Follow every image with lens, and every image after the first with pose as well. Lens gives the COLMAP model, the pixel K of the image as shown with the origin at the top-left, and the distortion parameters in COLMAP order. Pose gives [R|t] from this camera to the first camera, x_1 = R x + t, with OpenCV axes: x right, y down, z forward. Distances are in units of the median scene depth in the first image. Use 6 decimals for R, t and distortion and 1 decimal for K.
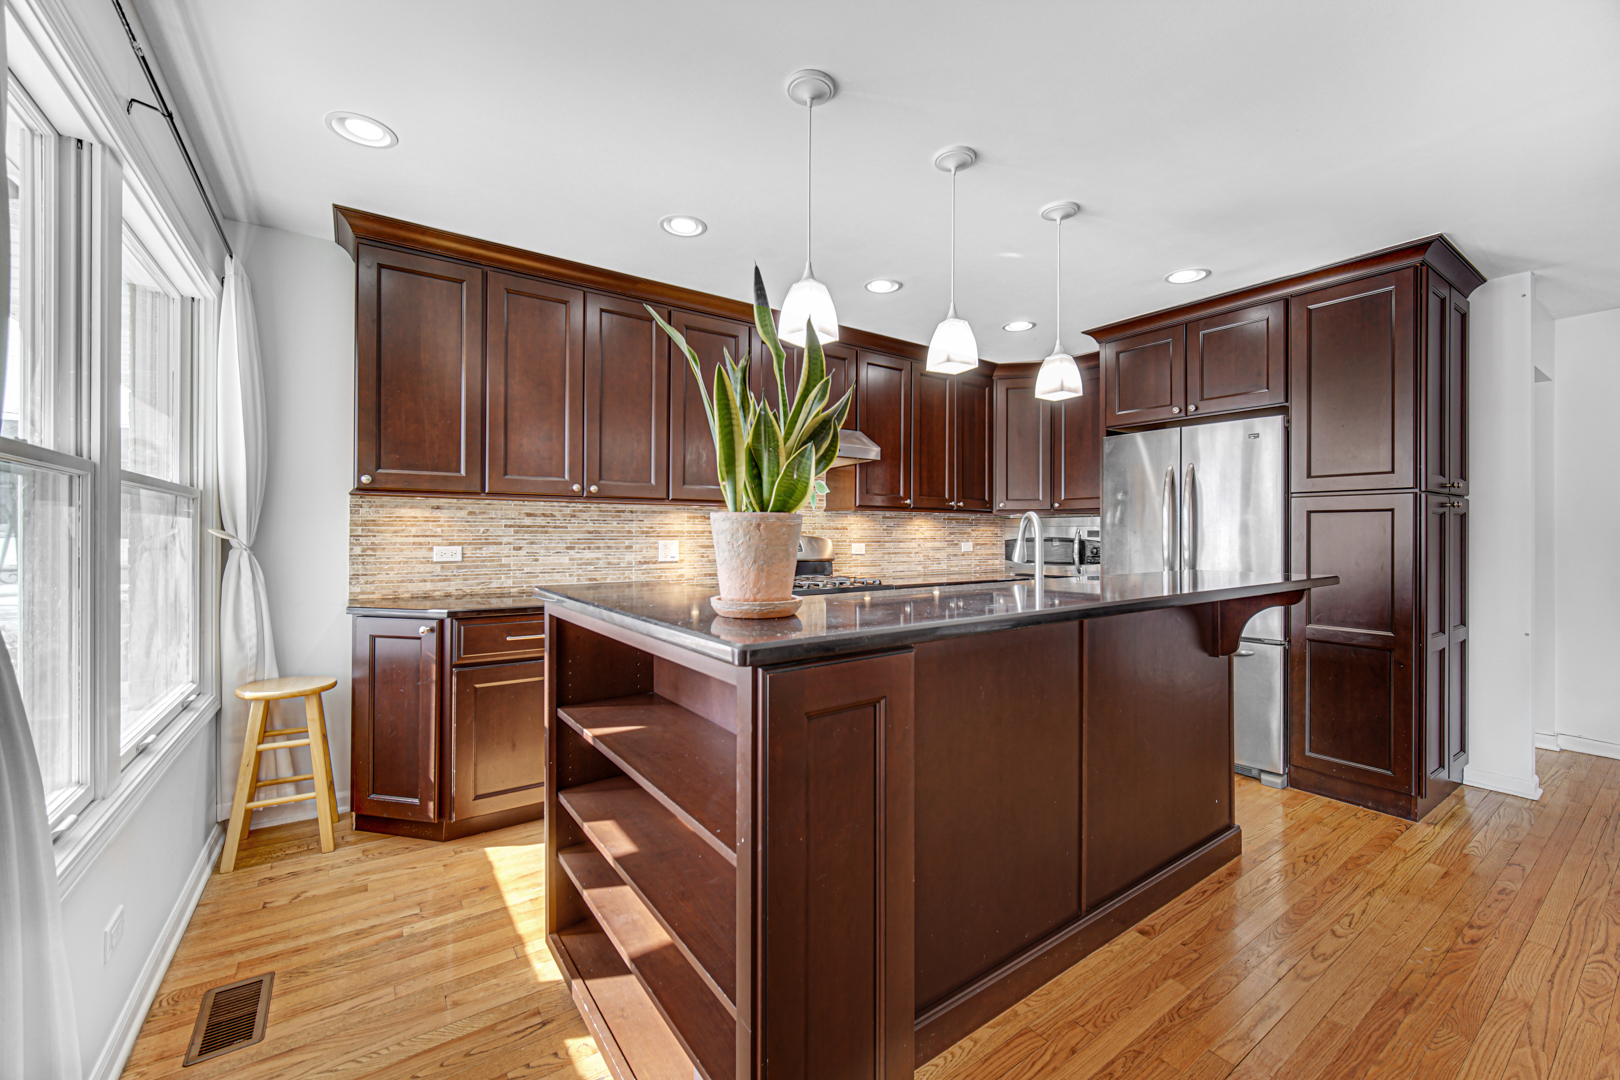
lens RADIAL K [[646.7, 0, 806.4], [0, 646.7, 536.4], [0, 0, 1]] dist [-0.000279, 0.000401]
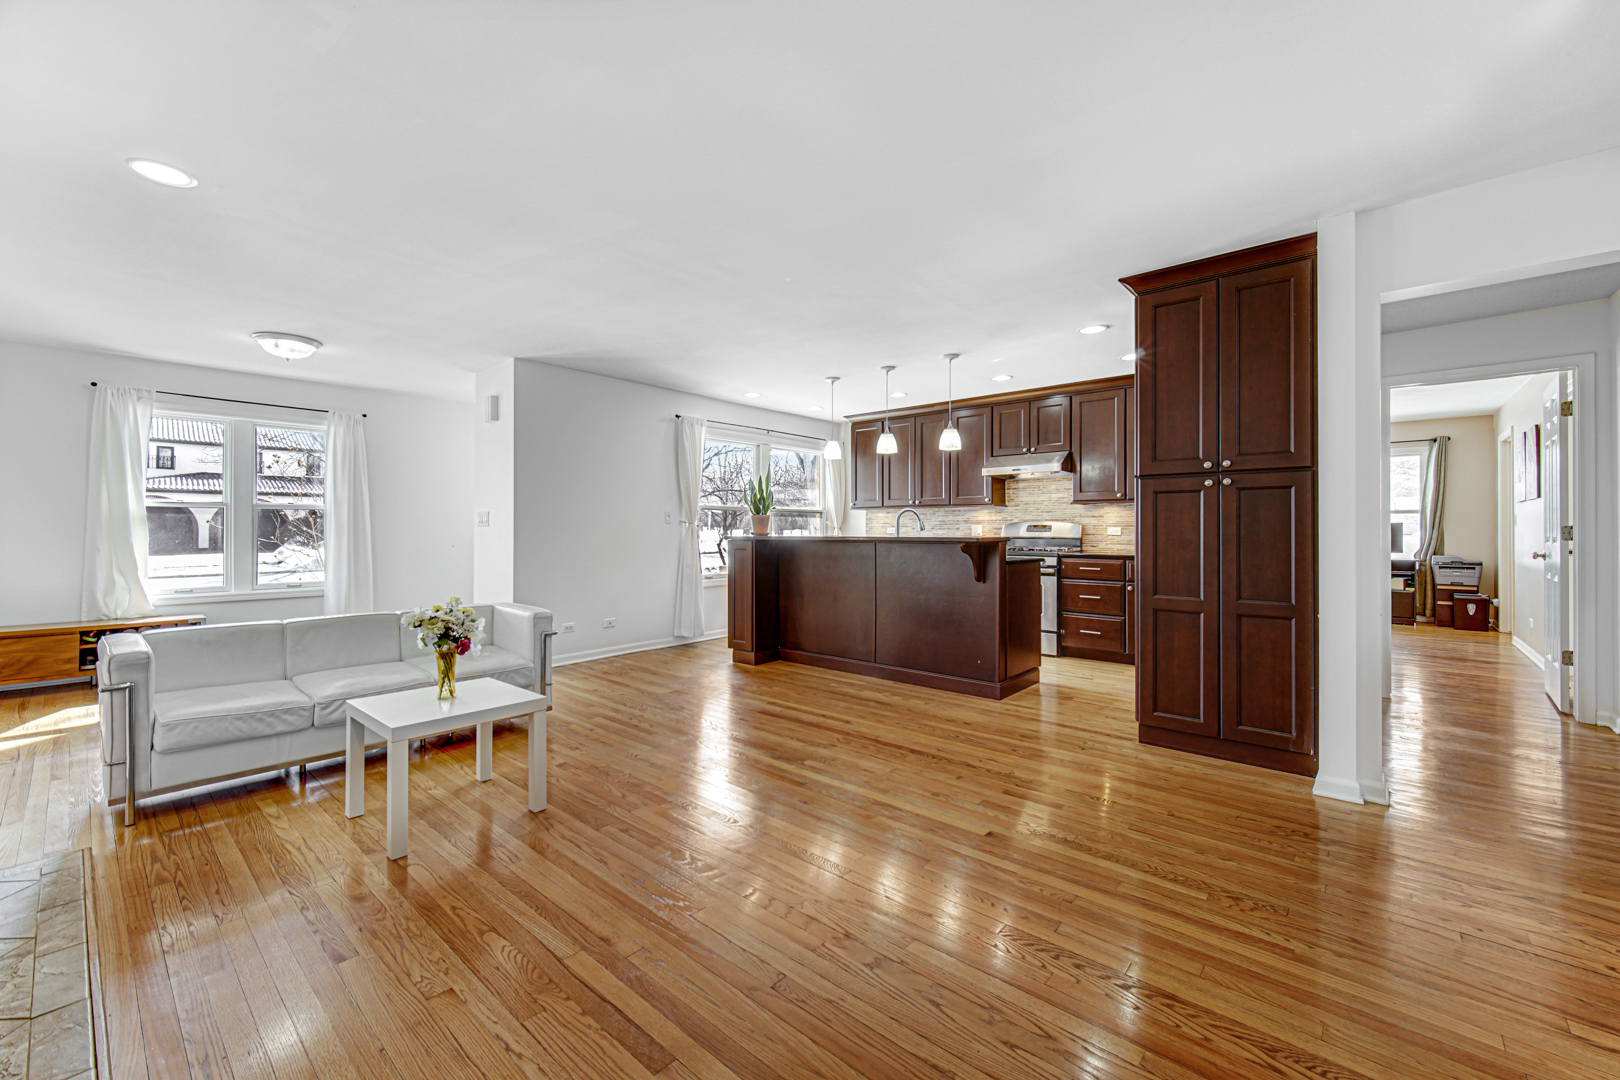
lens RADIAL K [[646.7, 0, 806.4], [0, 646.7, 536.4], [0, 0, 1]] dist [-0.000279, 0.000401]
pose [[0.231921, 0.004598, -0.972724, 1.894763], [-0.005211, 0.999980, 0.003485, 0.044382], [0.972721, 0.004261, 0.231940, 0.086822]]
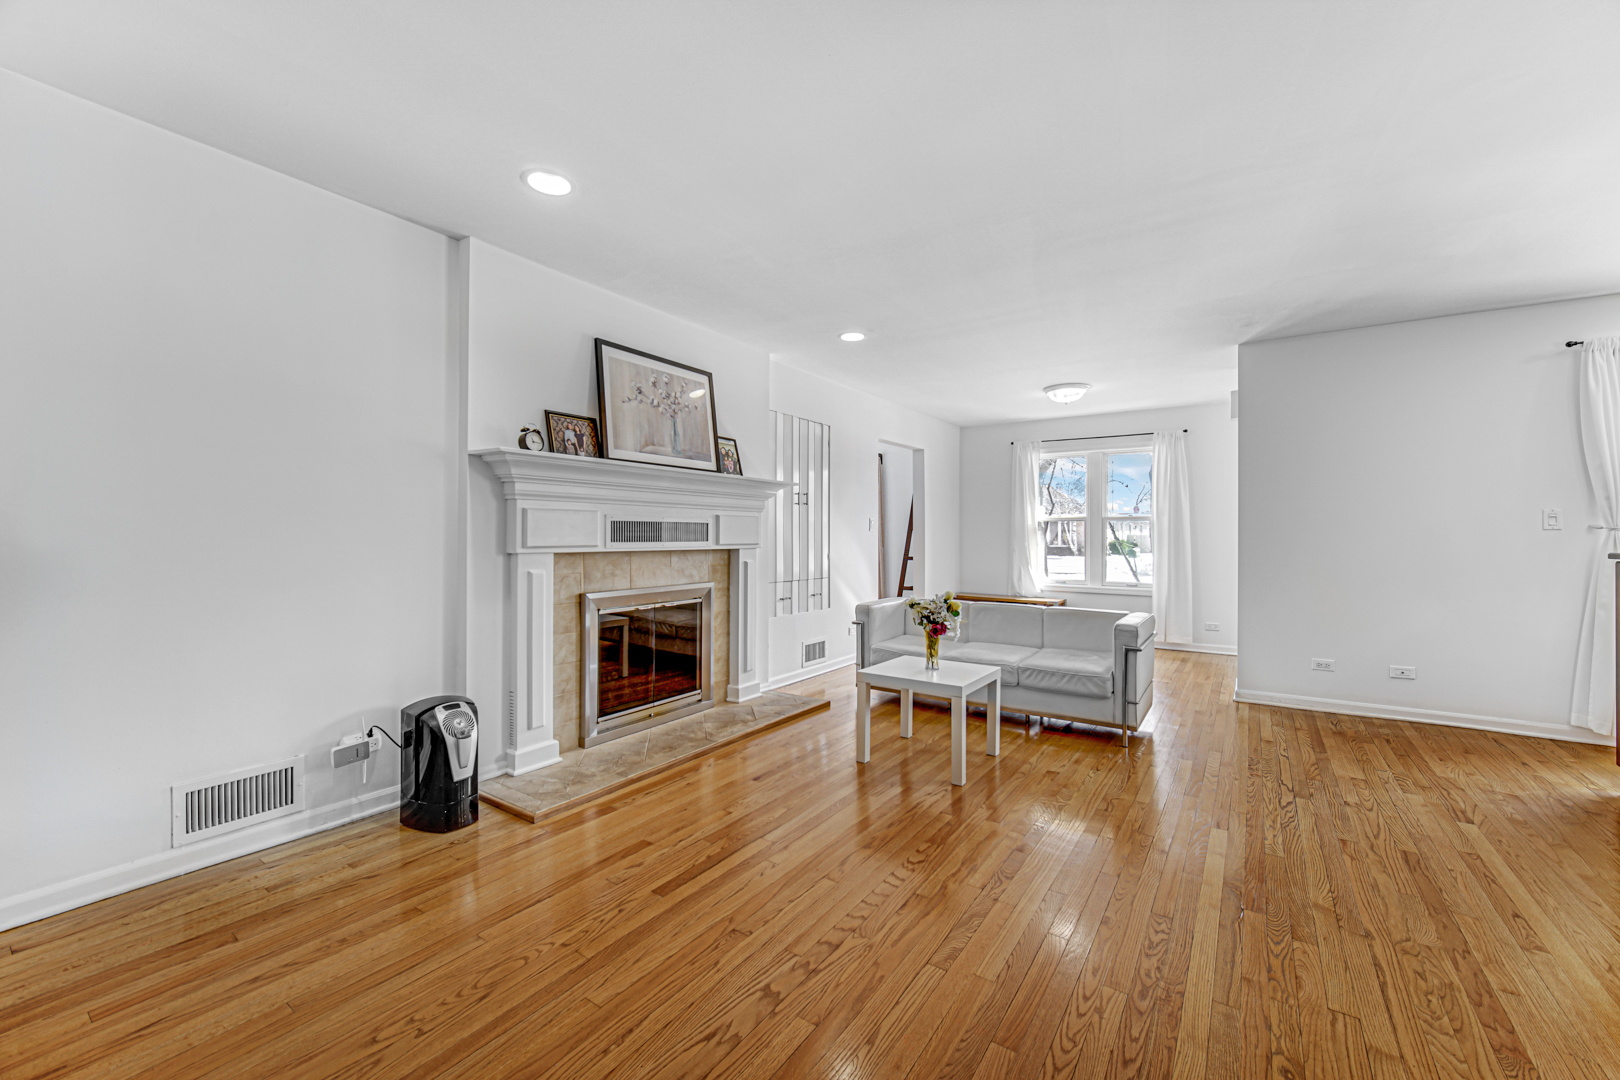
lens RADIAL K [[646.7, 0, 806.4], [0, 646.7, 536.4], [0, 0, 1]] dist [-0.000279, 0.000401]
pose [[-0.937086, -0.010249, -0.348949, 1.518915], [-0.012683, 0.999909, 0.004690, 0.036974], [0.348869, 0.008821, -0.937130, 0.799547]]
